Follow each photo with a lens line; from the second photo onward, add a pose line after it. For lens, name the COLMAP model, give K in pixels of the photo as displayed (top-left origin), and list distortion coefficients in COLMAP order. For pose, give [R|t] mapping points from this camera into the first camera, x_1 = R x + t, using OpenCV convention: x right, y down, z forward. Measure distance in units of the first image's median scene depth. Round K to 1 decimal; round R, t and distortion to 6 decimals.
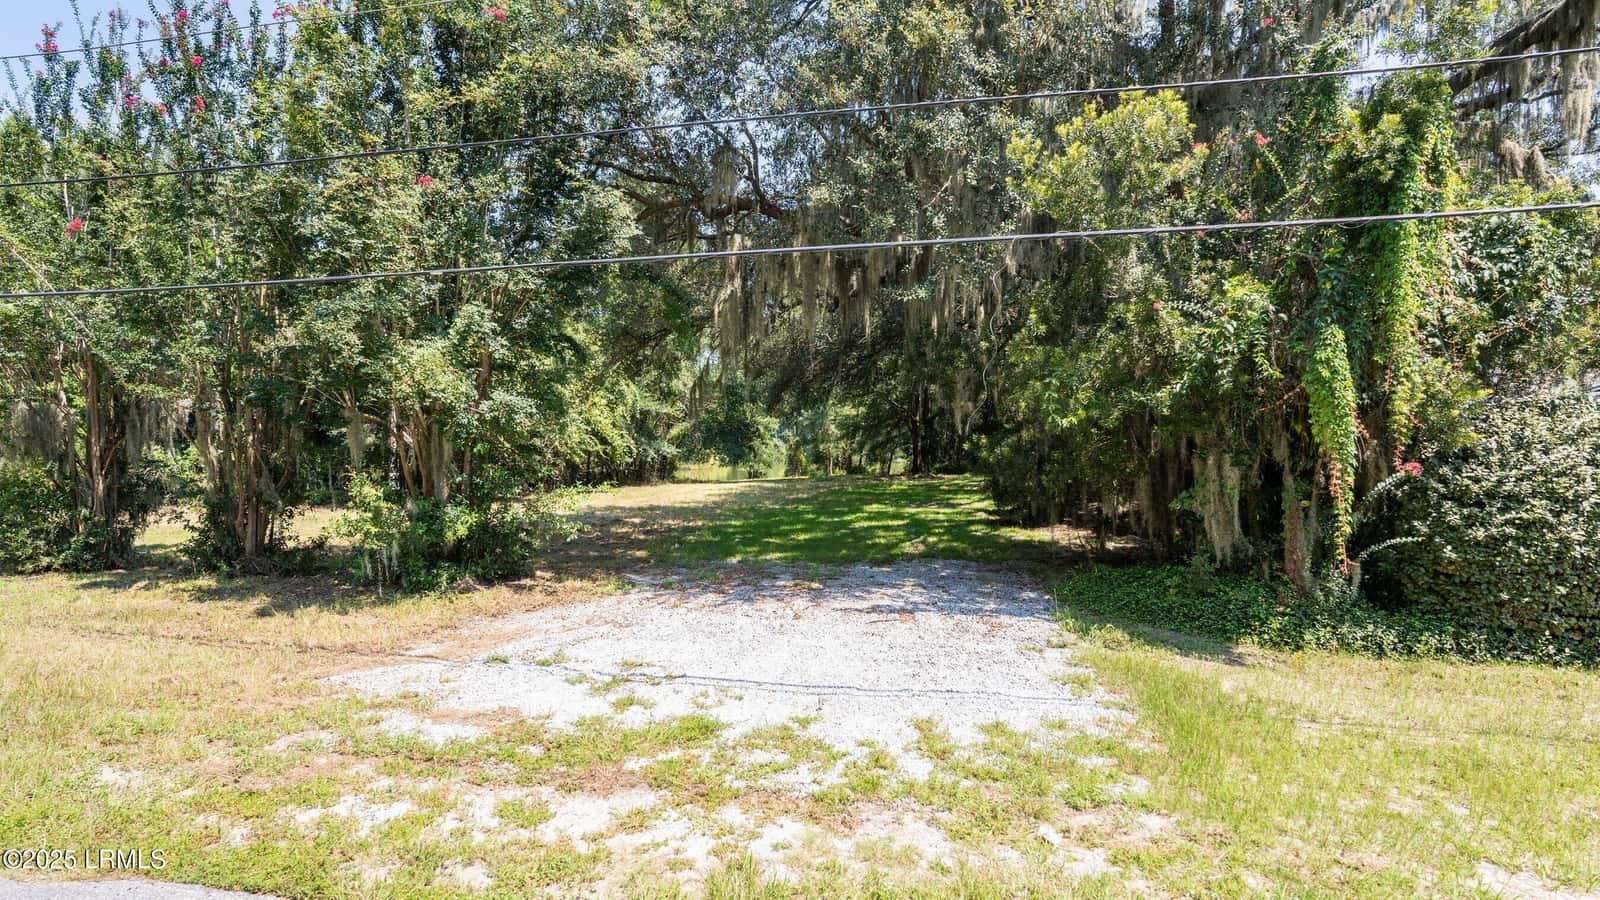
lens RADIAL K [[852.9, 0, 800.0], [0, 852.9, 450.0], [0, 0, 1]] dist [-0.072915, 0.044917]
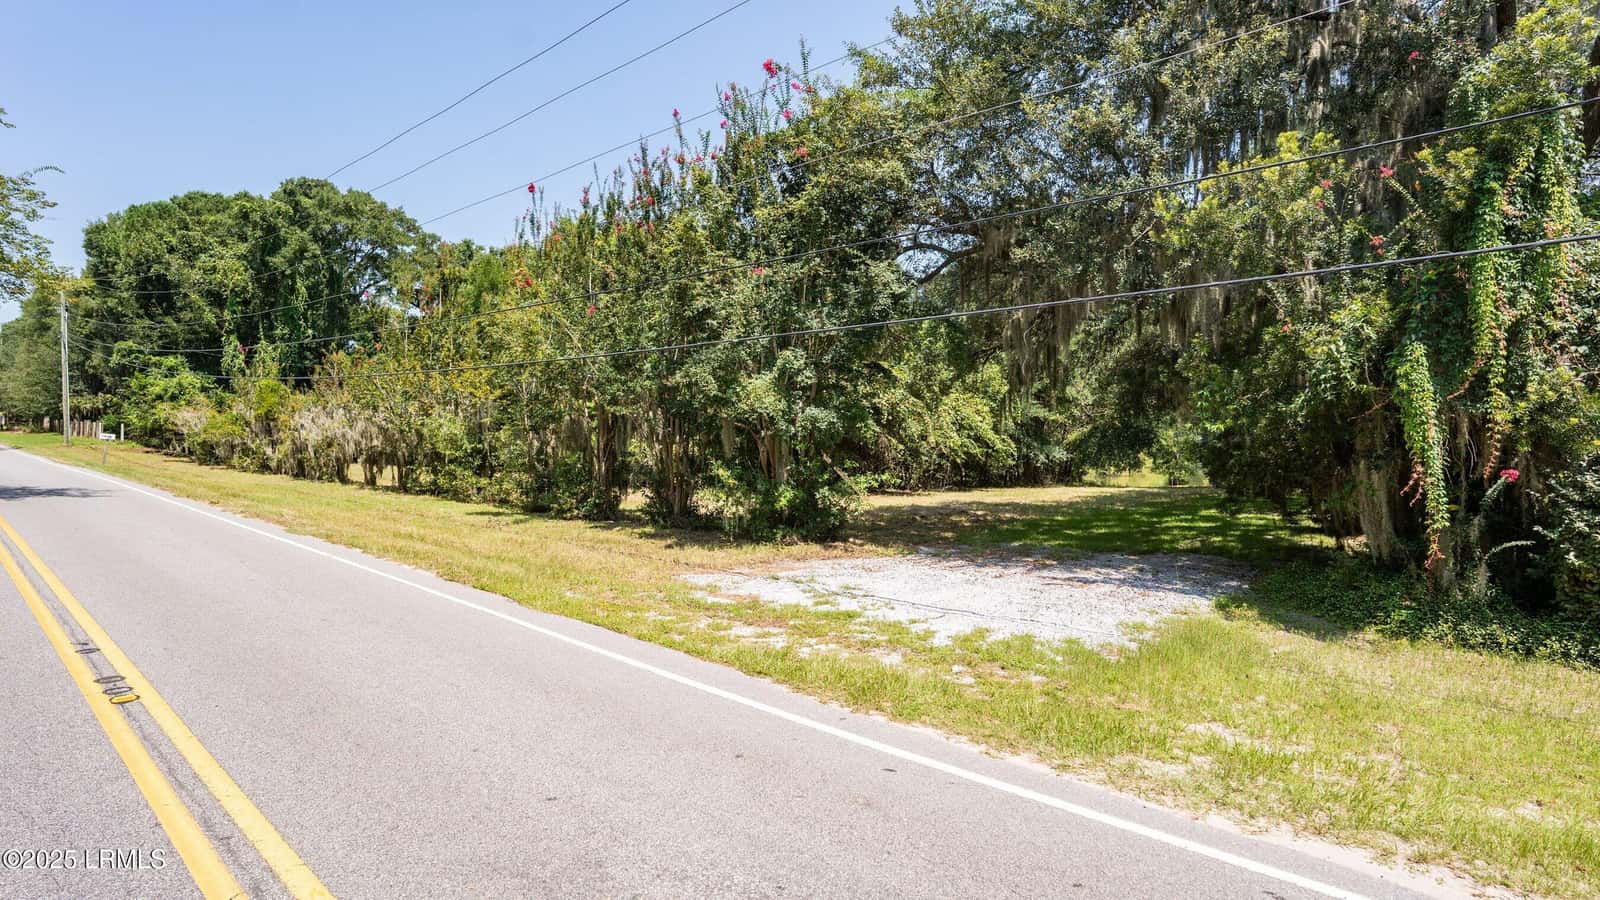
lens RADIAL K [[799.5, 0, 759.5], [0, 799.5, 448.5], [0, 0, 1]] dist [-0.071234, -0.000118]
pose [[0.857398, 0.012738, -0.514496, 0.226208], [-0.015807, 0.999874, -0.001587, 0.004094], [0.514410, 0.009493, 0.857492, -0.179709]]
